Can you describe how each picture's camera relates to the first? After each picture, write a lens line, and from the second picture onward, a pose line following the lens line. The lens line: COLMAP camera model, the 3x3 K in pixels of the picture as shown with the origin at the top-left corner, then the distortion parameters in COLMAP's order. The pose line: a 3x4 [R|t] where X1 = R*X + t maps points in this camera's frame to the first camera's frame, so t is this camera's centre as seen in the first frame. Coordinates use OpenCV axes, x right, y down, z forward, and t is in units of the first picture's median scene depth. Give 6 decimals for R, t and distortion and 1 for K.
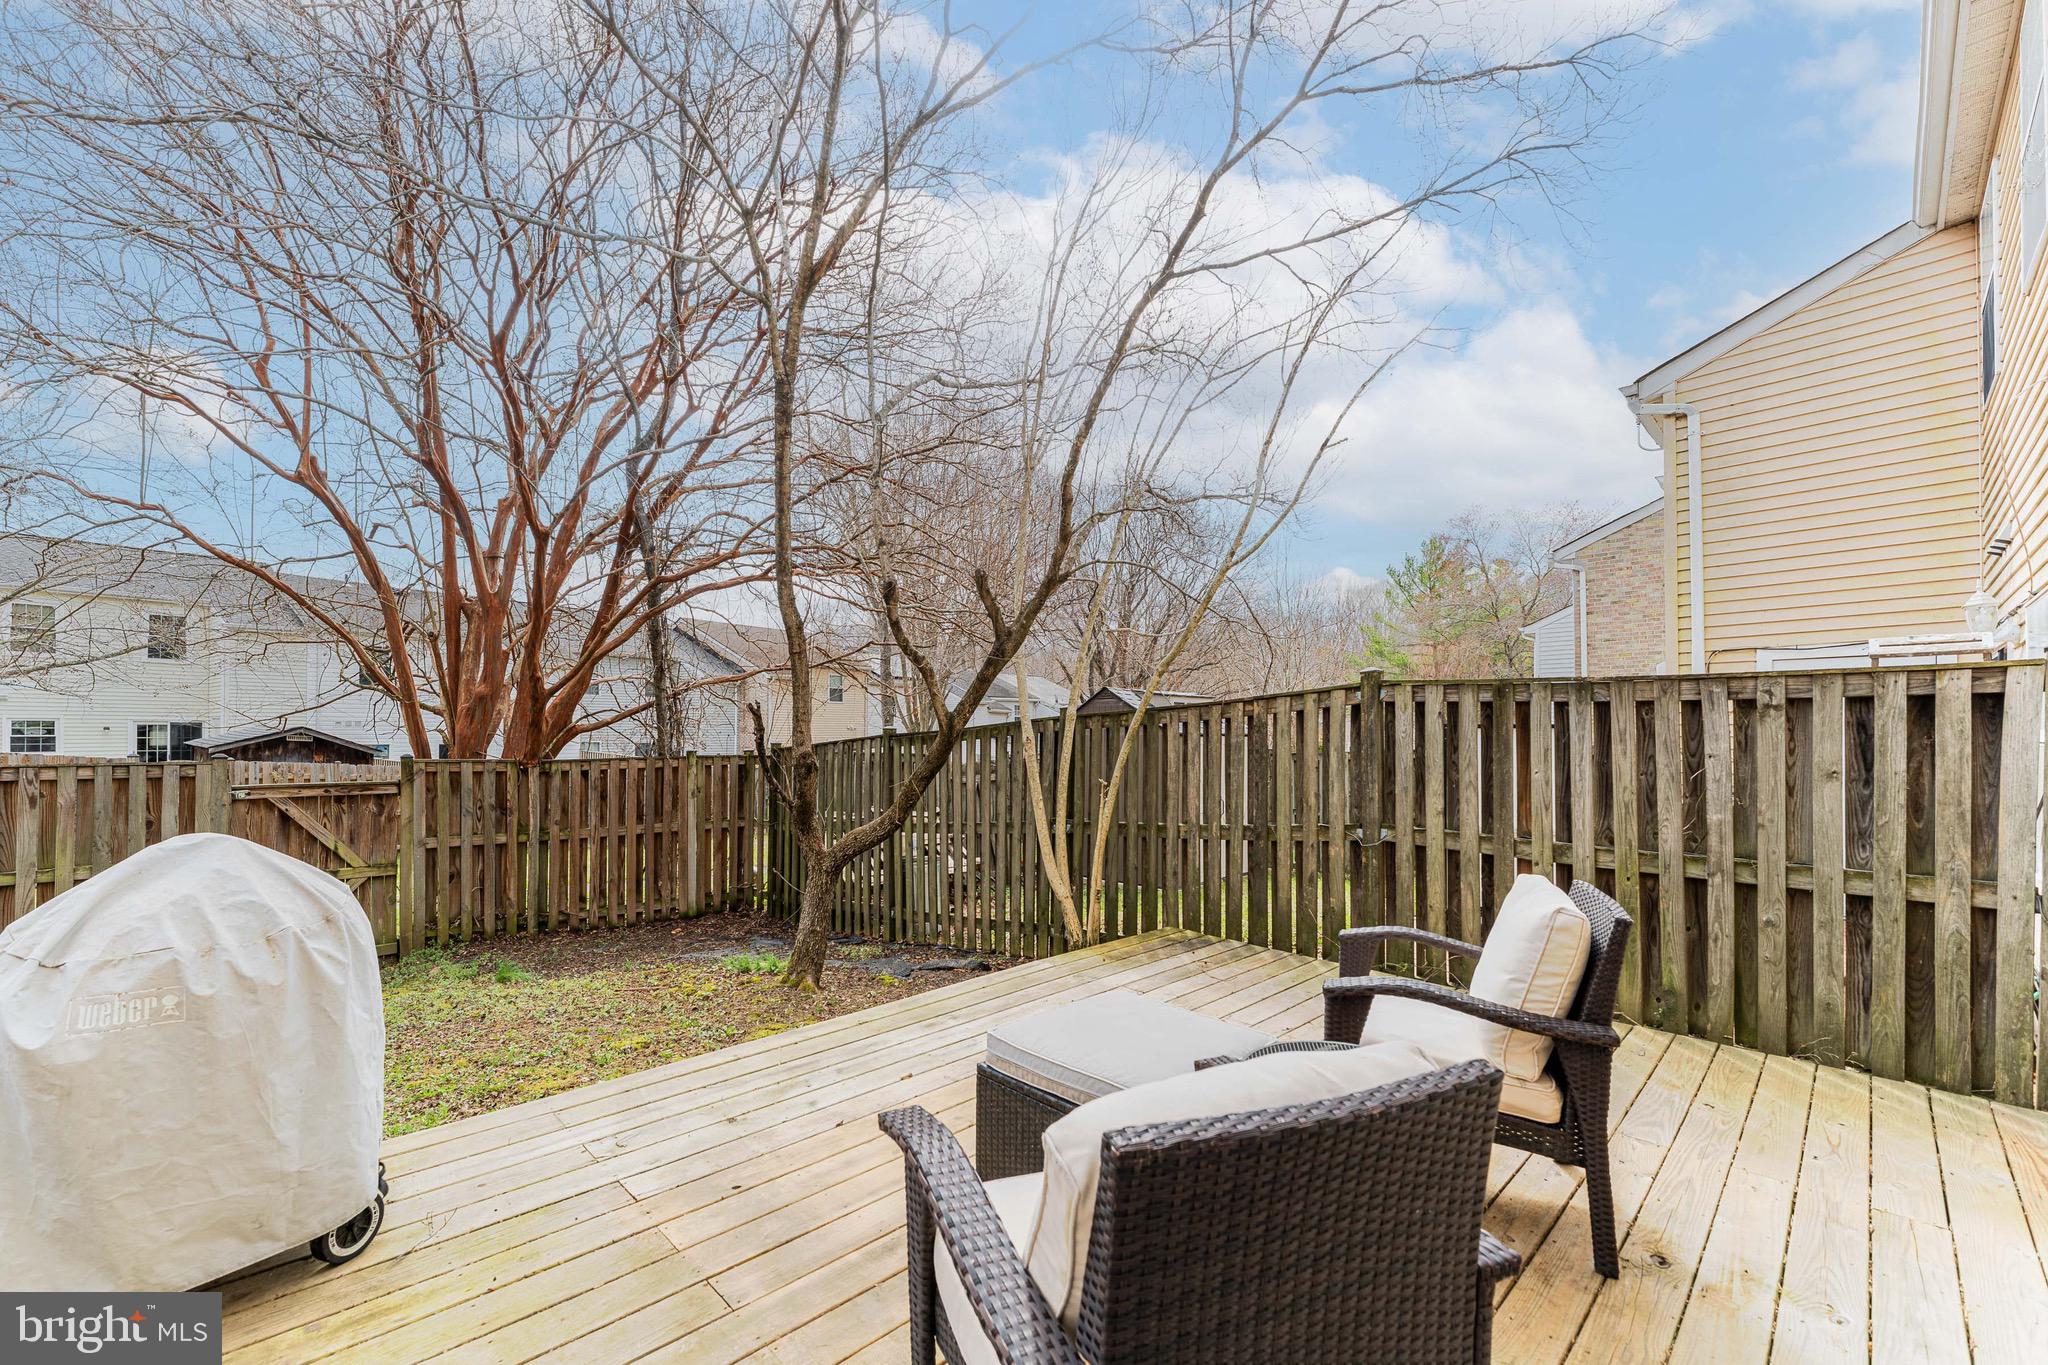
lens RADIAL K [[819.0, 0, 967.4], [0, 819.0, 734.8], [0, 0, 1]] dist [0.000041, 0.000010]
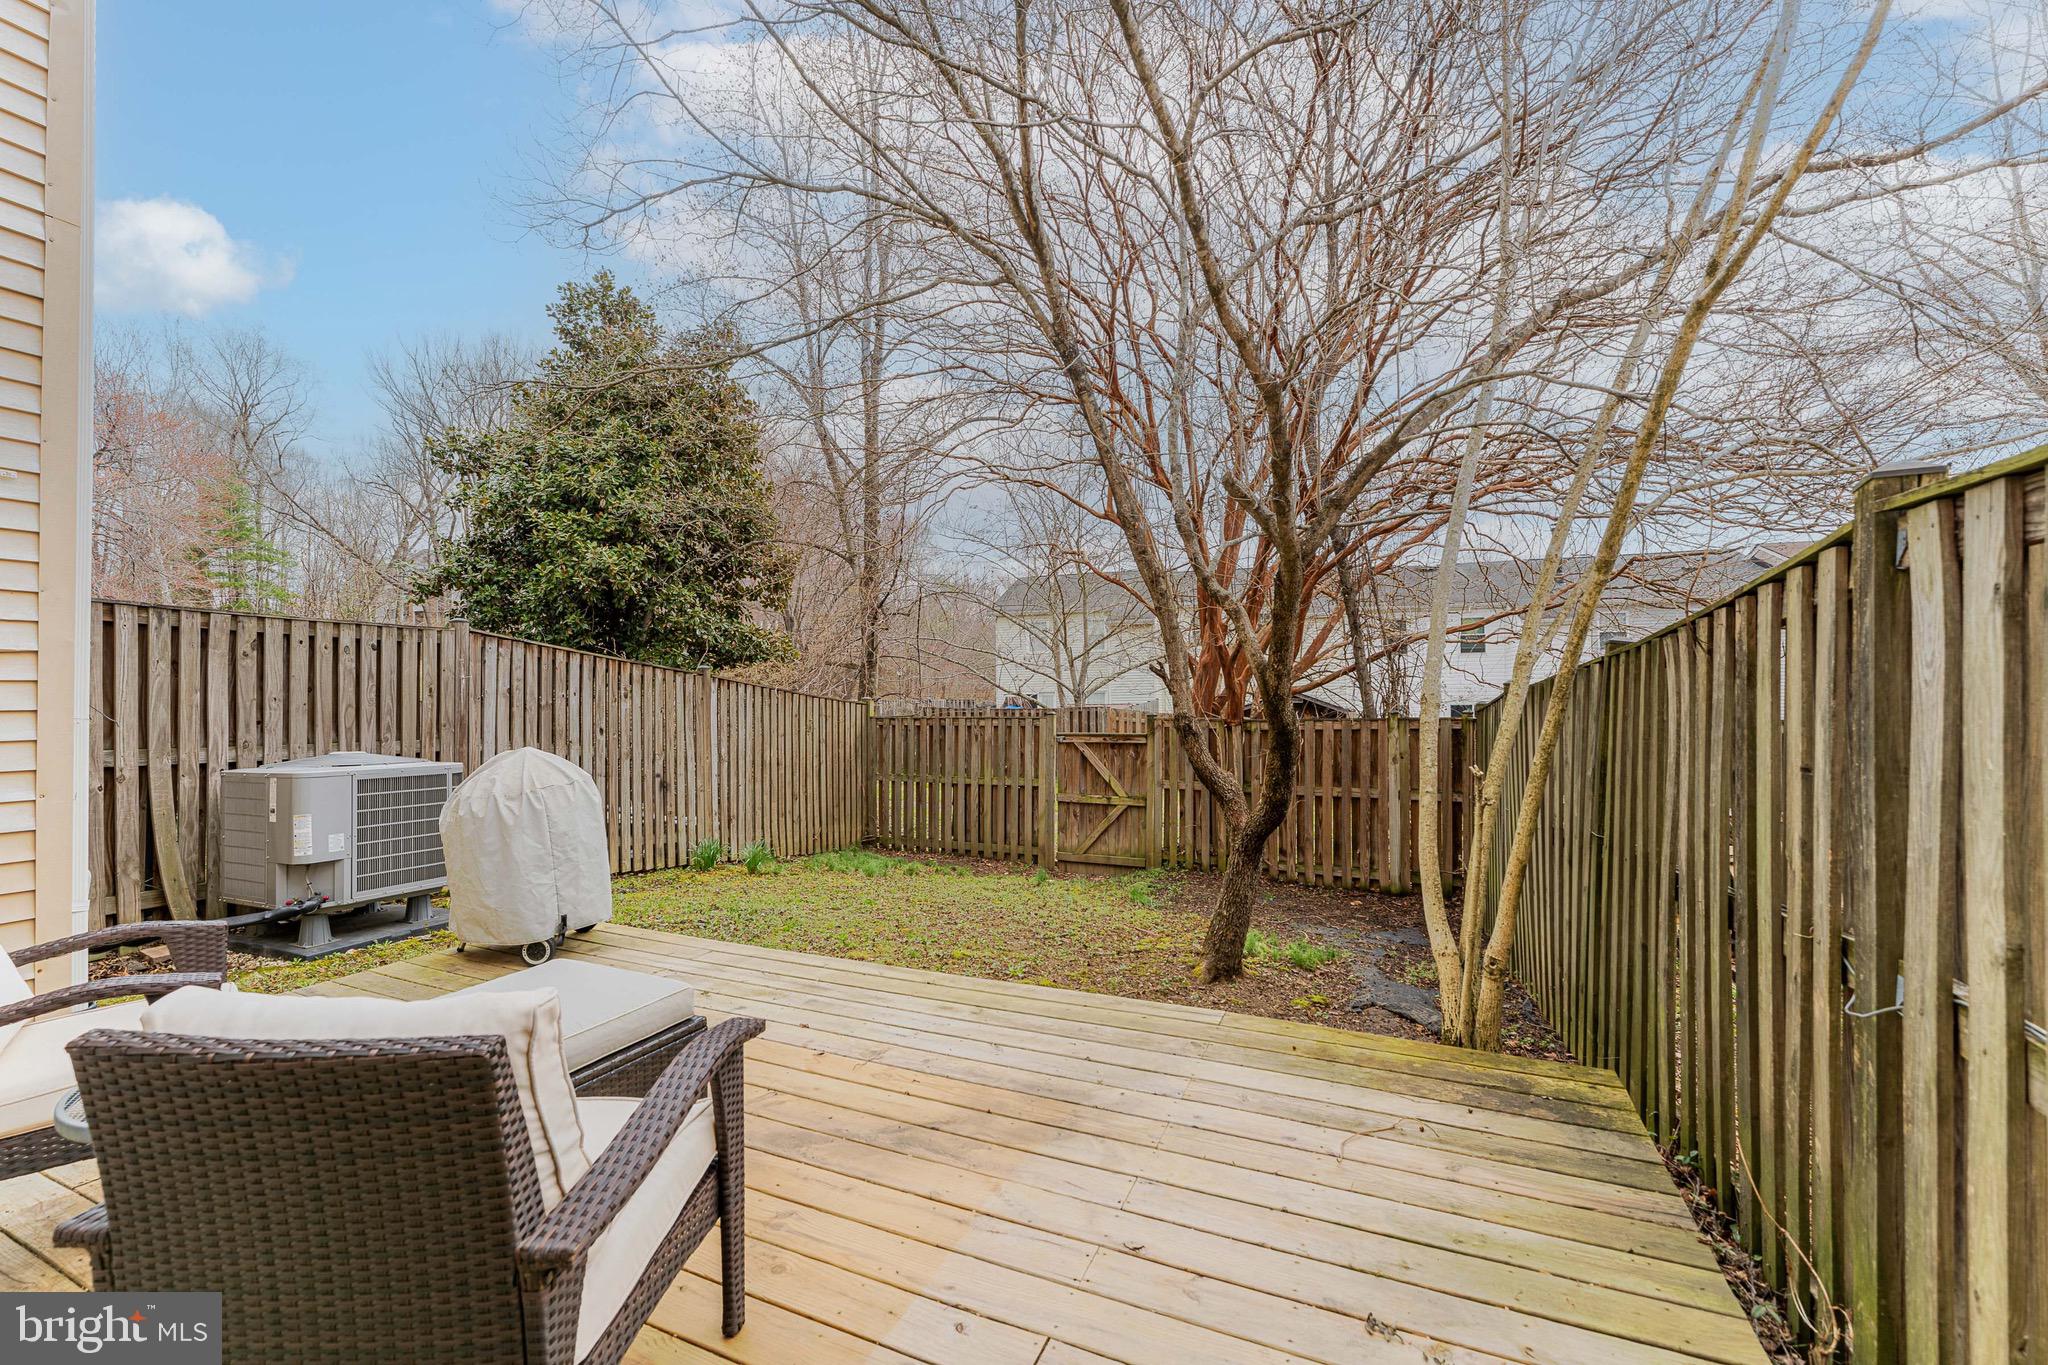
lens RADIAL K [[793.5, 0, 1035.2], [0, 793.5, 705.6], [0, 0, 1]] dist [0.007955, 0.000064]
pose [[0.406738, -0.001046, -0.913544, 0.357333], [0.012400, 0.999914, 0.004376, 0.004500], [0.913461, -0.013107, 0.406716, 0.320037]]
